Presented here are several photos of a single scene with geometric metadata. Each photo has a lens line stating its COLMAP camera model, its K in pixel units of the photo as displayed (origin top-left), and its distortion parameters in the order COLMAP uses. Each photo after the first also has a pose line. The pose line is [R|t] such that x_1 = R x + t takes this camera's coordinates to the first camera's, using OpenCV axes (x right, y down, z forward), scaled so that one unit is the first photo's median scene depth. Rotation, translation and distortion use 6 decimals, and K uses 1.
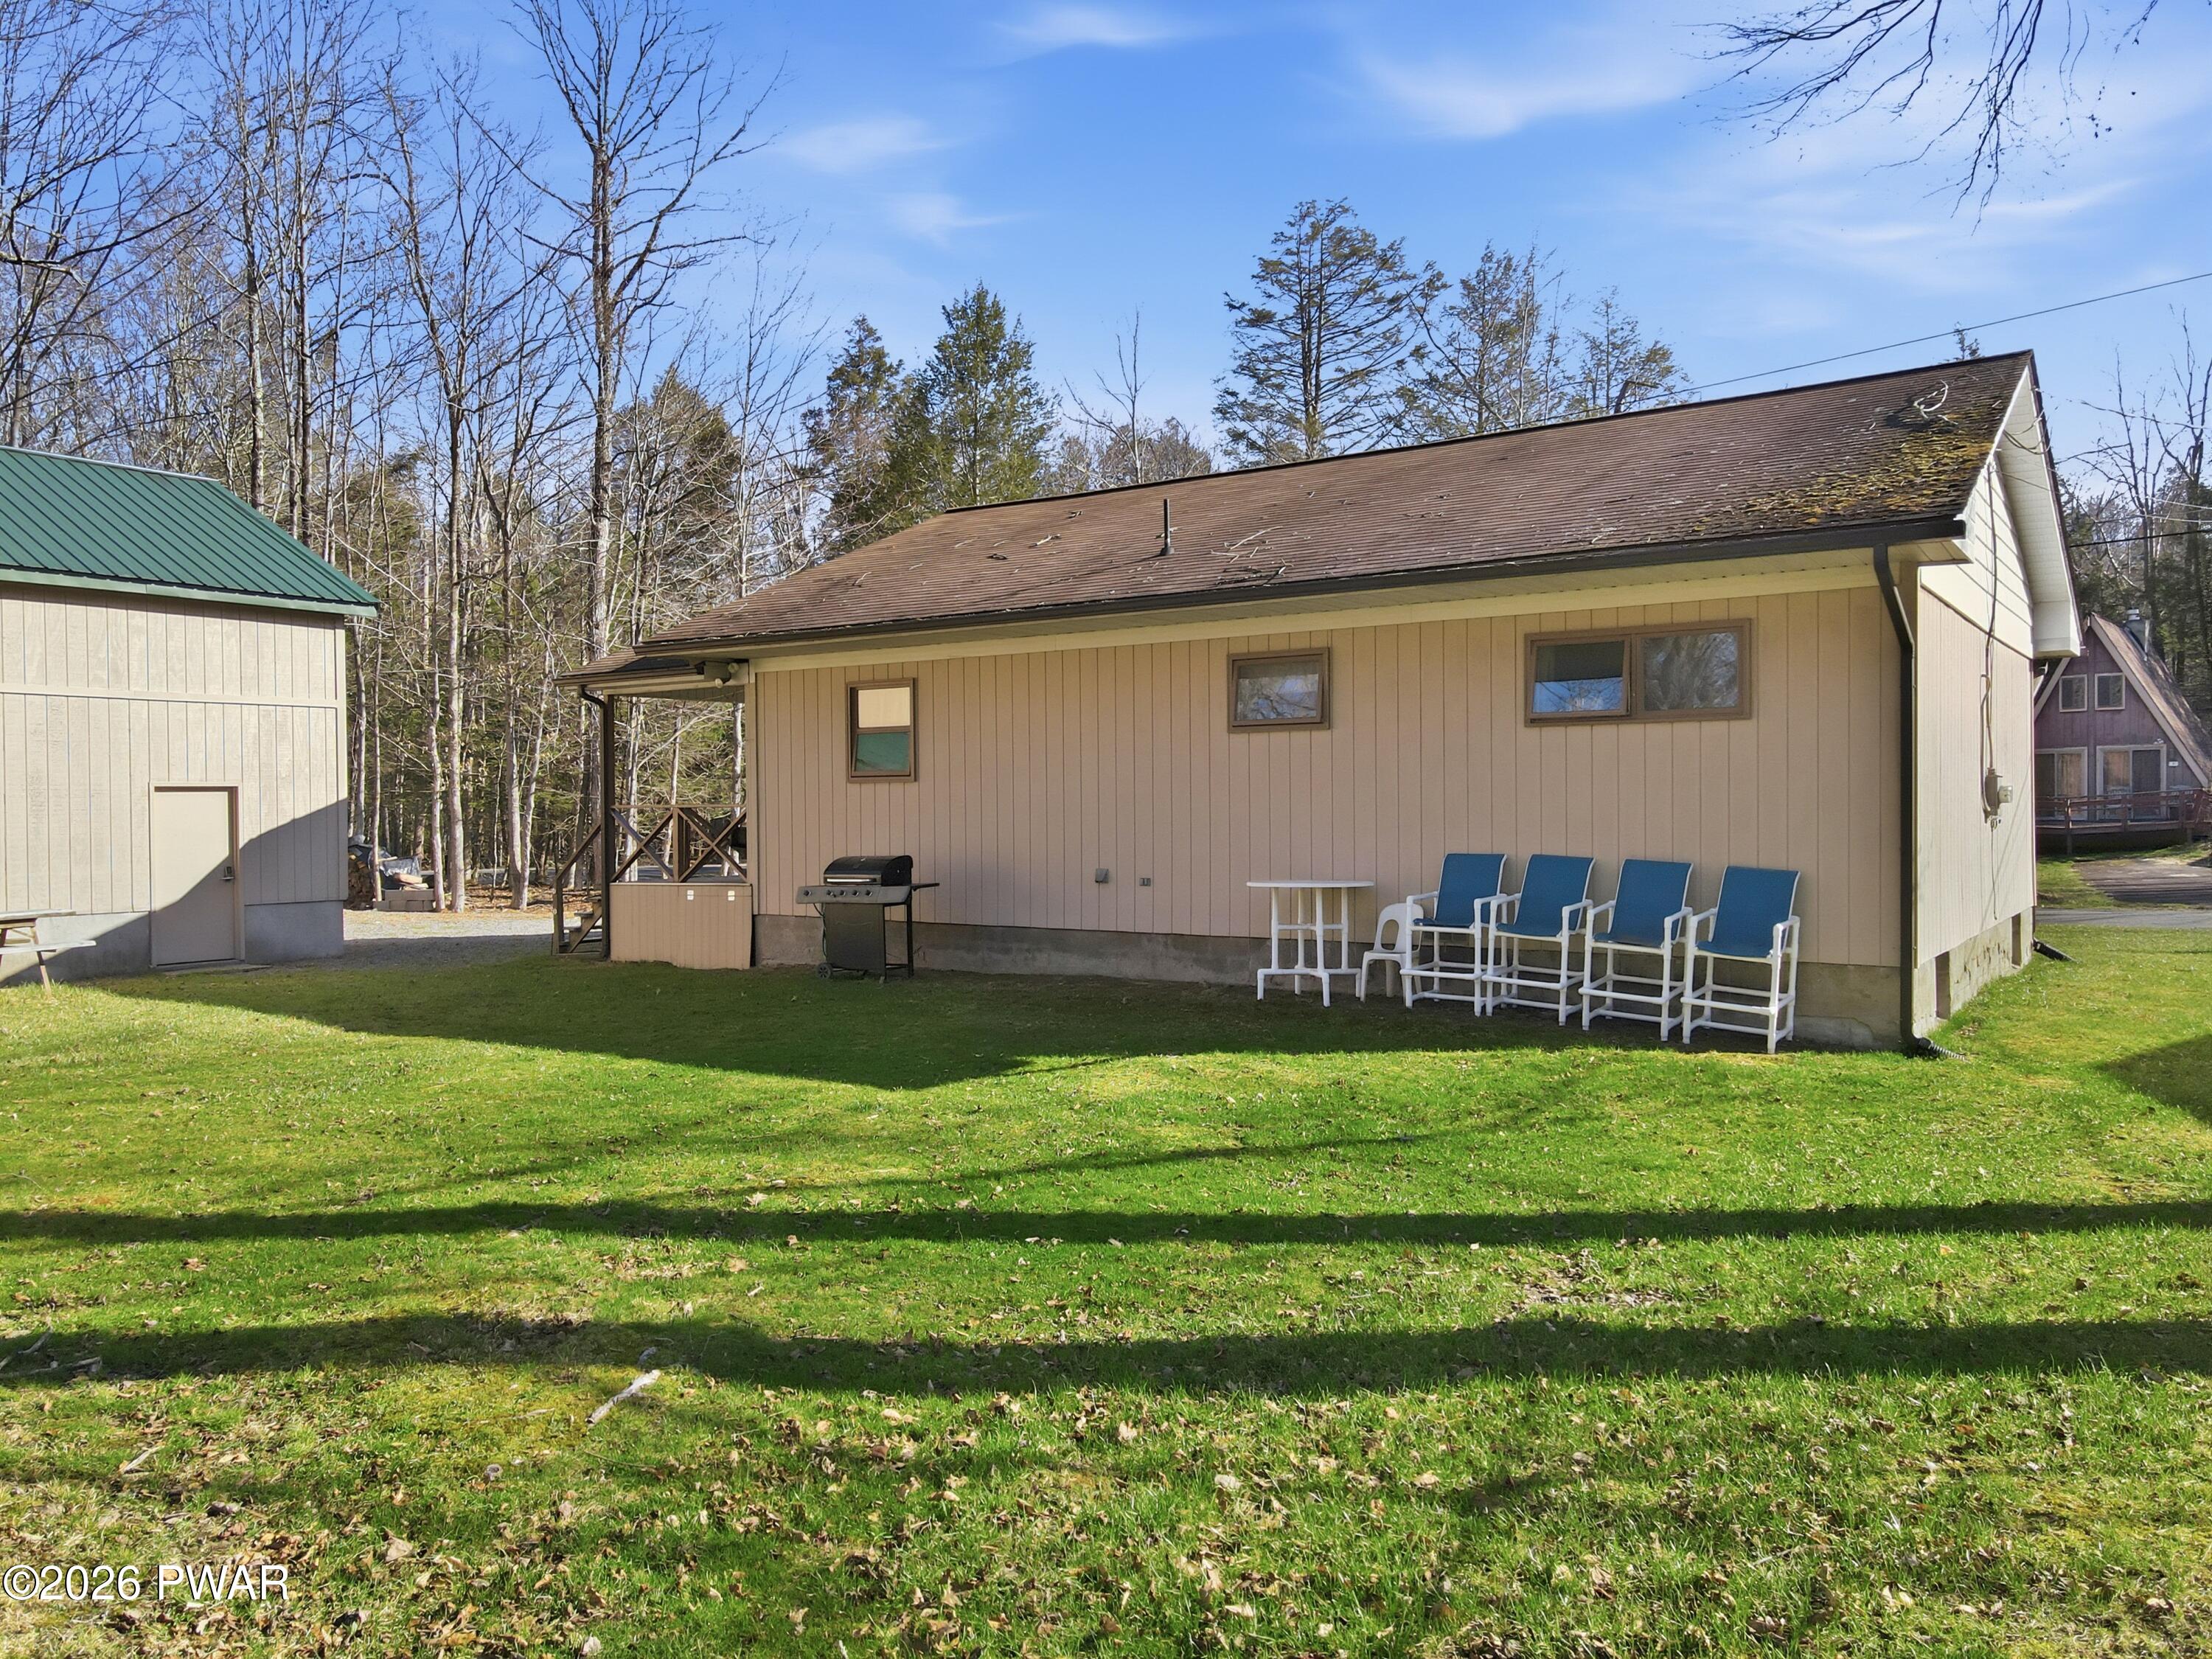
lens RADIAL K [[1619.1, 0, 1104.5], [0, 1619.1, 825.1], [0, 0, 1]] dist [-0.003227, 0.034298]
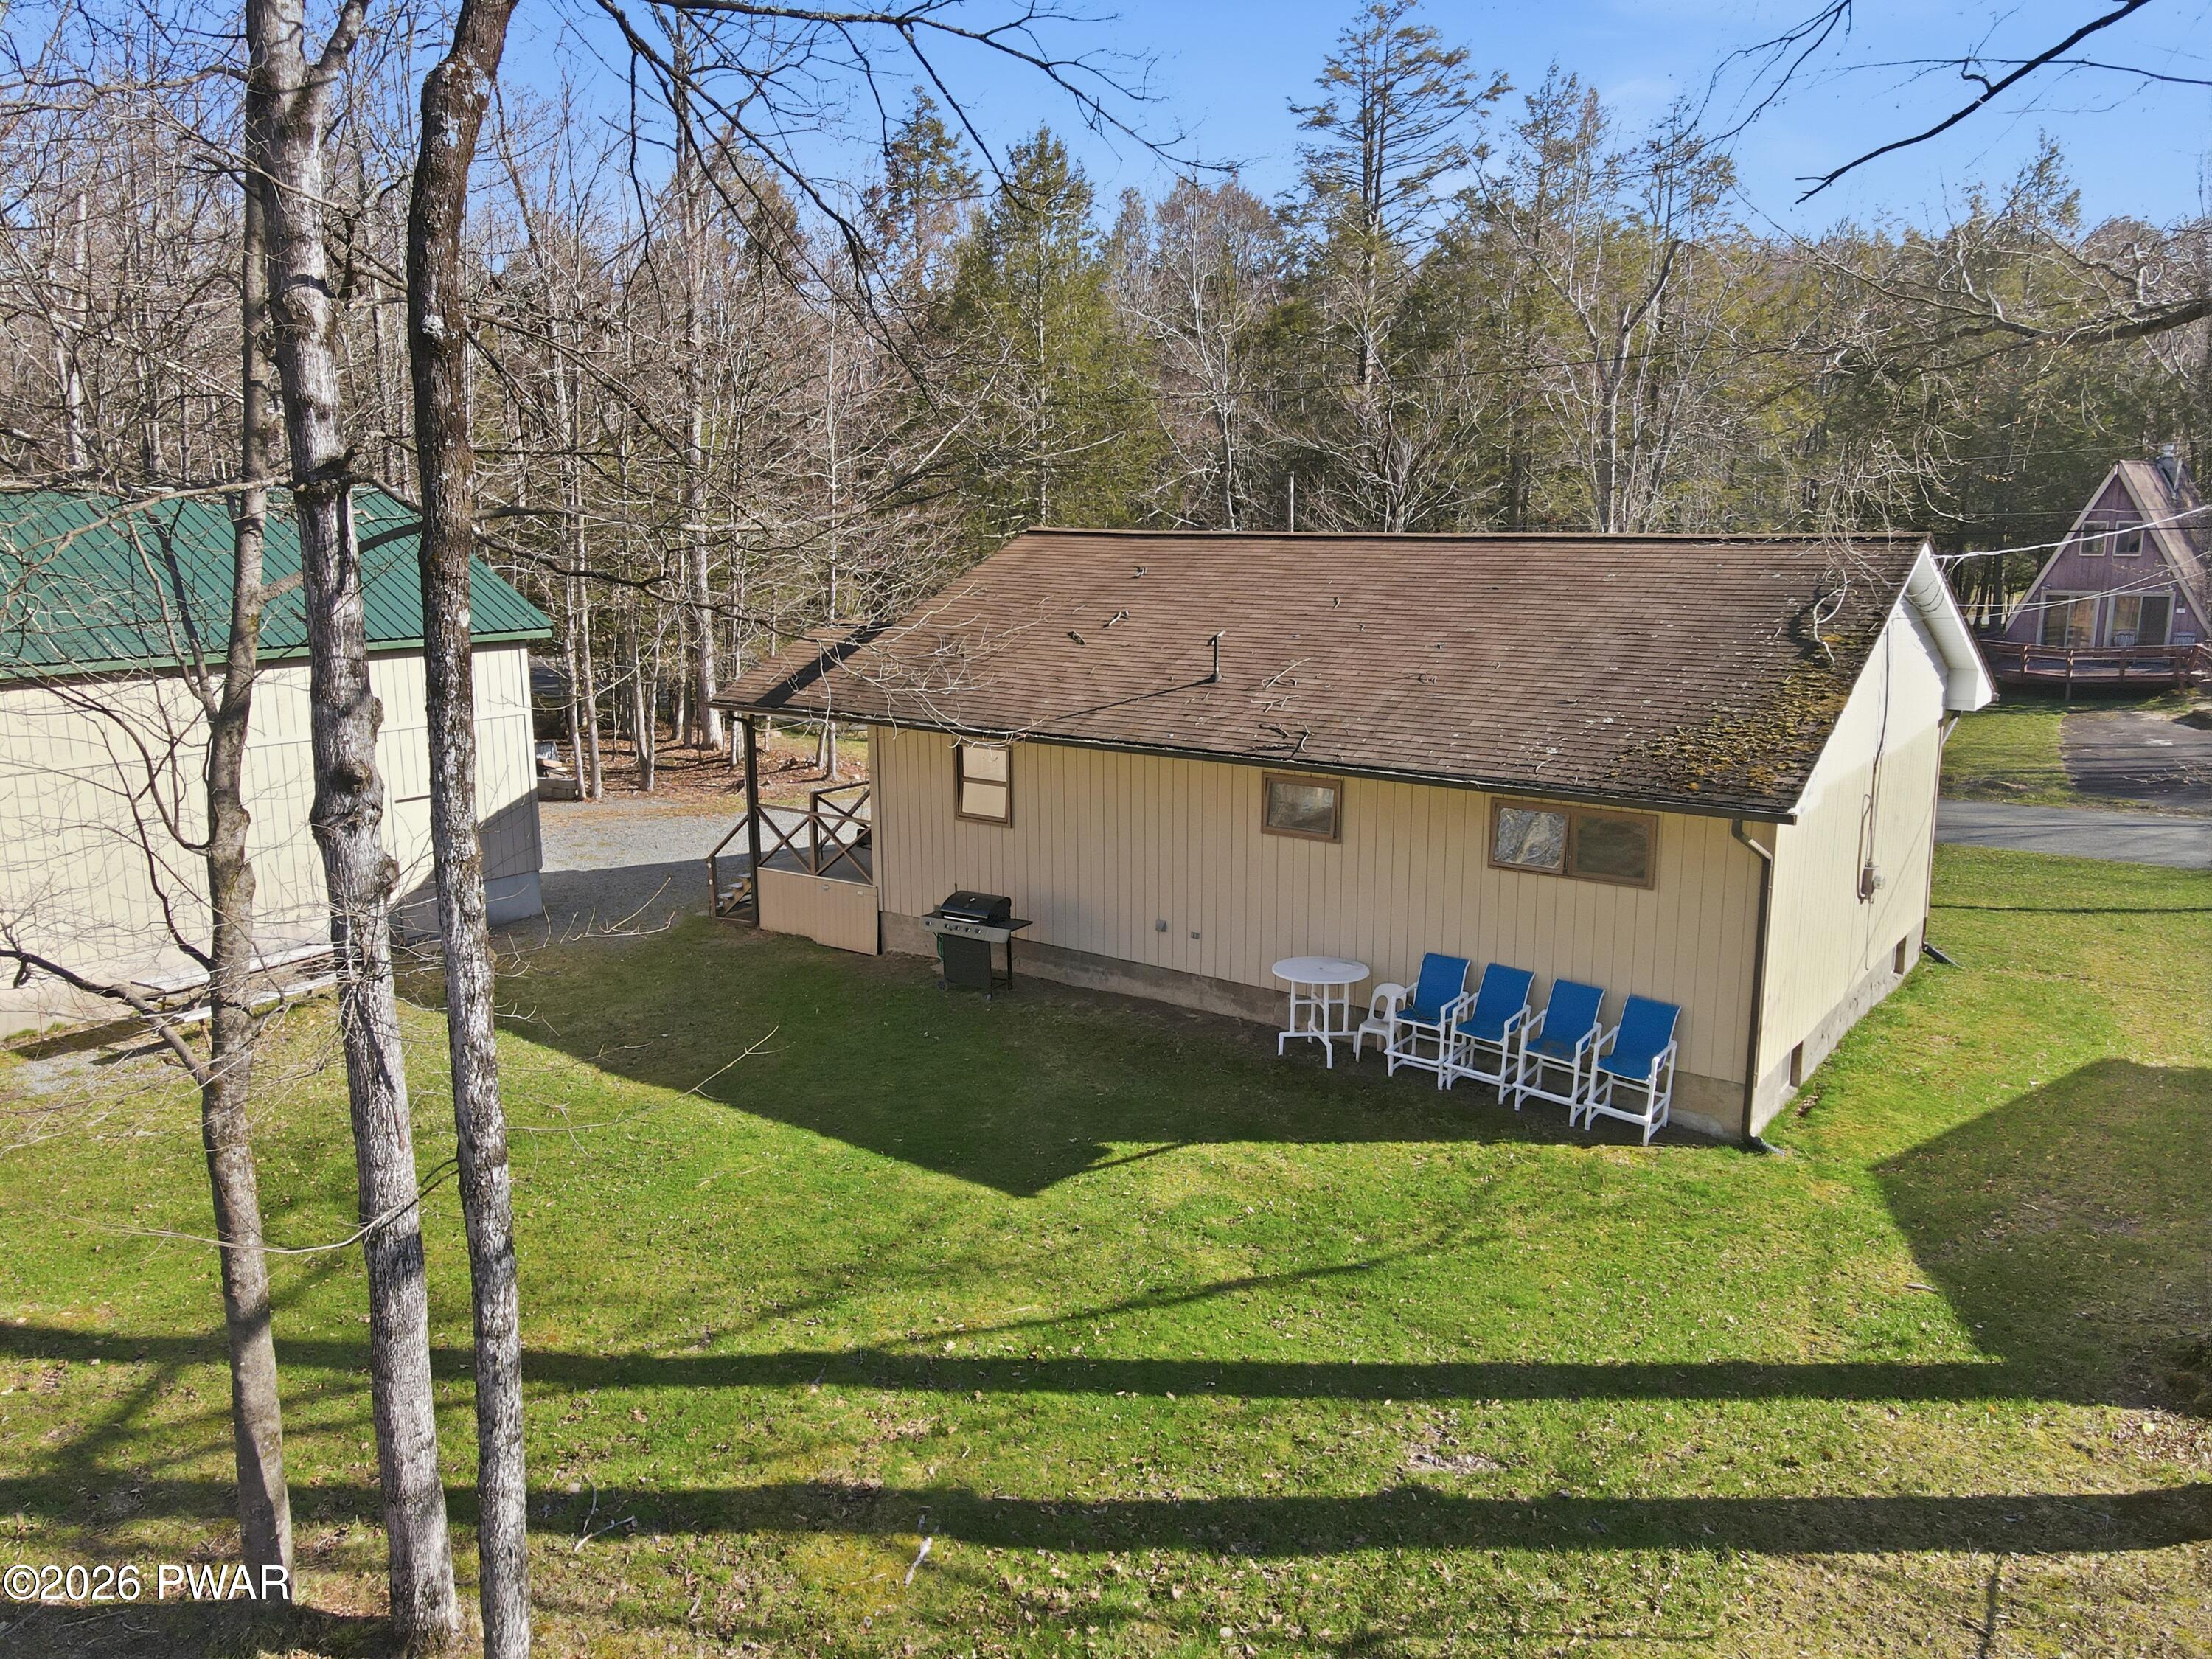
lens RADIAL K [[1617.3, 0, 1106.0], [0, 1617.3, 829.5], [0, 0, 1]] dist [0.010394, 0.003257]
pose [[0.999472, 0.008109, -0.031455, -0.007628], [-0.002073, 0.982289, 0.187363, -0.394398], [0.032418, -0.187199, 0.981787, -0.332289]]
